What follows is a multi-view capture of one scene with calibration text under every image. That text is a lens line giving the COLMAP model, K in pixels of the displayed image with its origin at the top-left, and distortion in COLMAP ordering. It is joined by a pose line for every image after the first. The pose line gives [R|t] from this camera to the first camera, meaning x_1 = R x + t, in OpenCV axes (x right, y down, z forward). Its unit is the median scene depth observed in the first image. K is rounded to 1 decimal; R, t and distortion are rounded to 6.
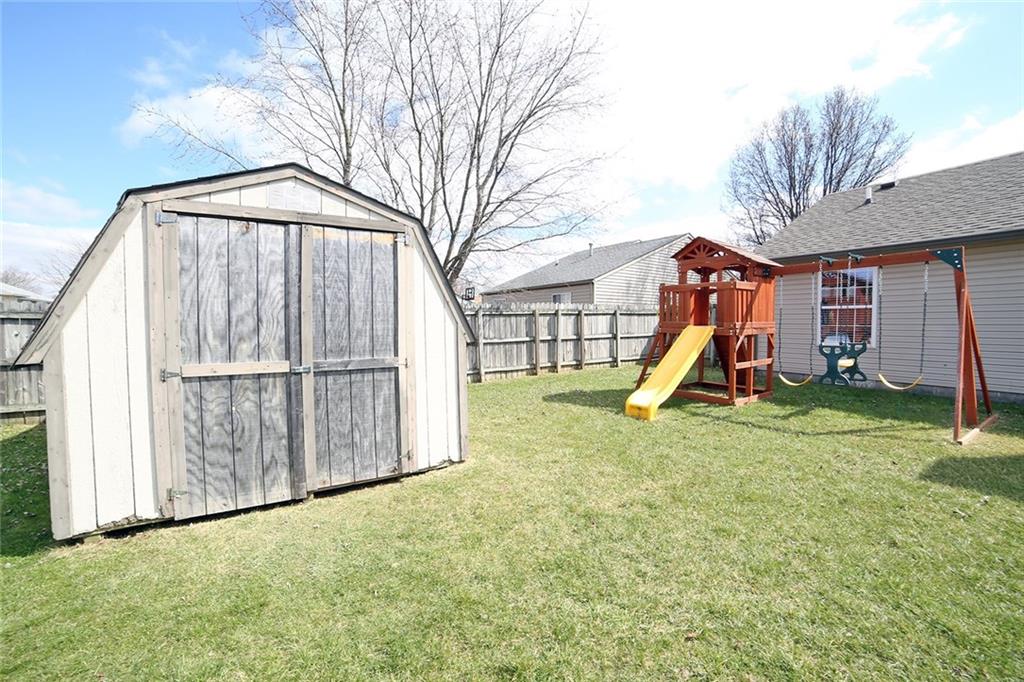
lens RADIAL K [[417.0, 0, 508.9], [0, 417.0, 341.6], [0, 0, 1]] dist [-0.095120, 0.033165]
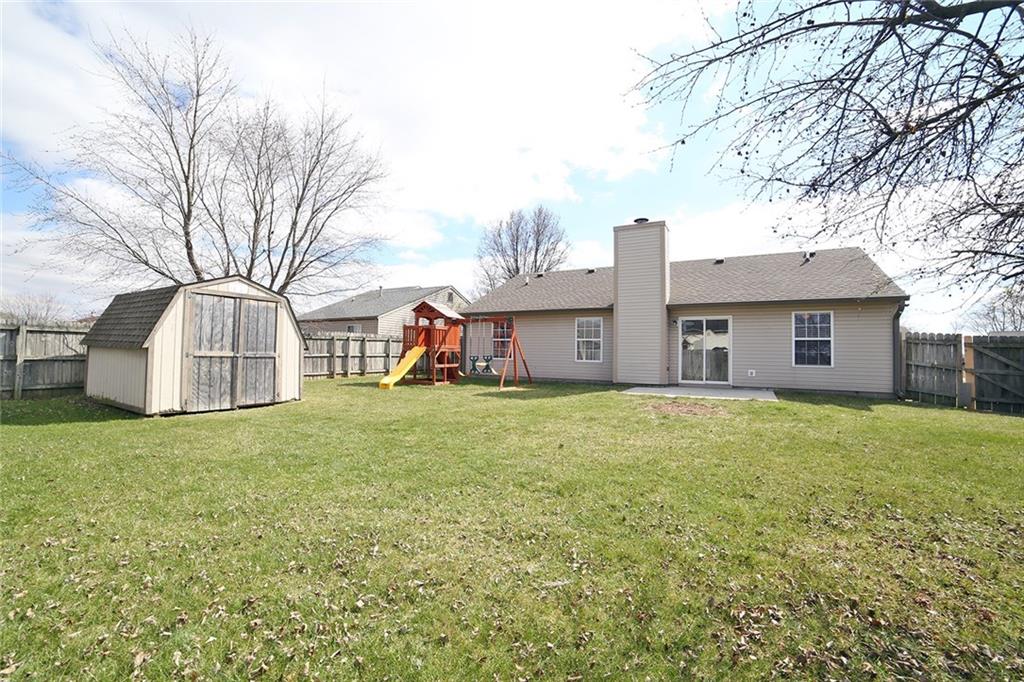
lens RADIAL K [[417.0, 0, 508.9], [0, 417.0, 341.6], [0, 0, 1]] dist [-0.095120, 0.033165]
pose [[0.890287, 0.031440, 0.454314, -0.132562], [0.001469, 0.997411, -0.071902, 0.144970], [-0.455398, 0.064681, 0.887935, -1.751578]]
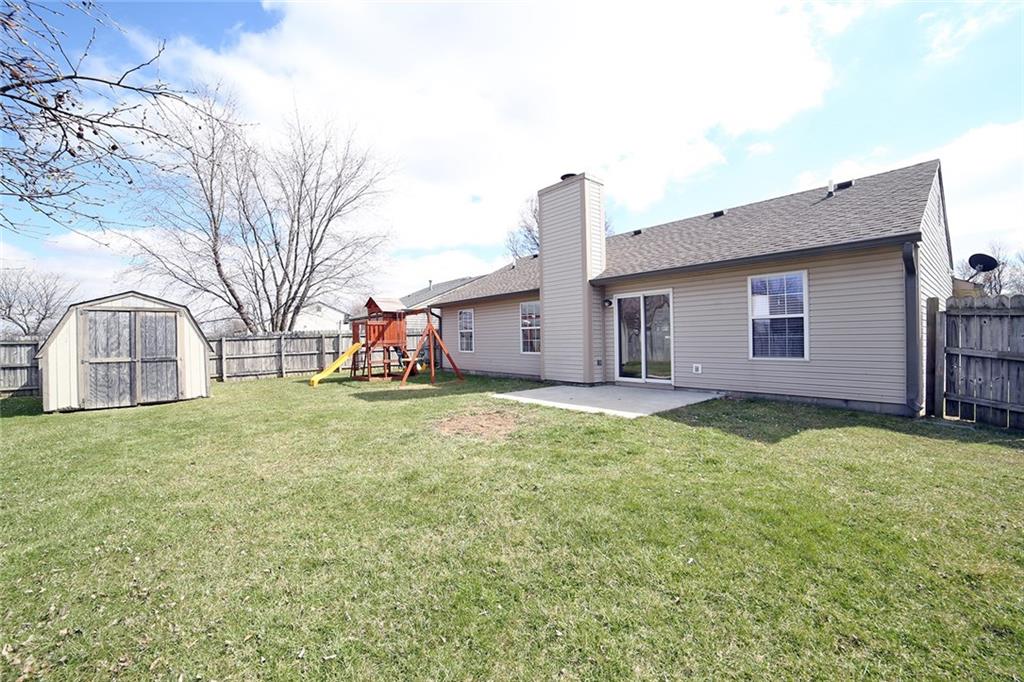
lens RADIAL K [[417.0, 0, 508.9], [0, 417.0, 341.6], [0, 0, 1]] dist [-0.095120, 0.033165]
pose [[0.992842, -0.015079, 0.118475, 1.630388], [0.020061, 0.998959, -0.040973, 0.091068], [-0.117734, 0.043056, 0.992111, -1.899974]]
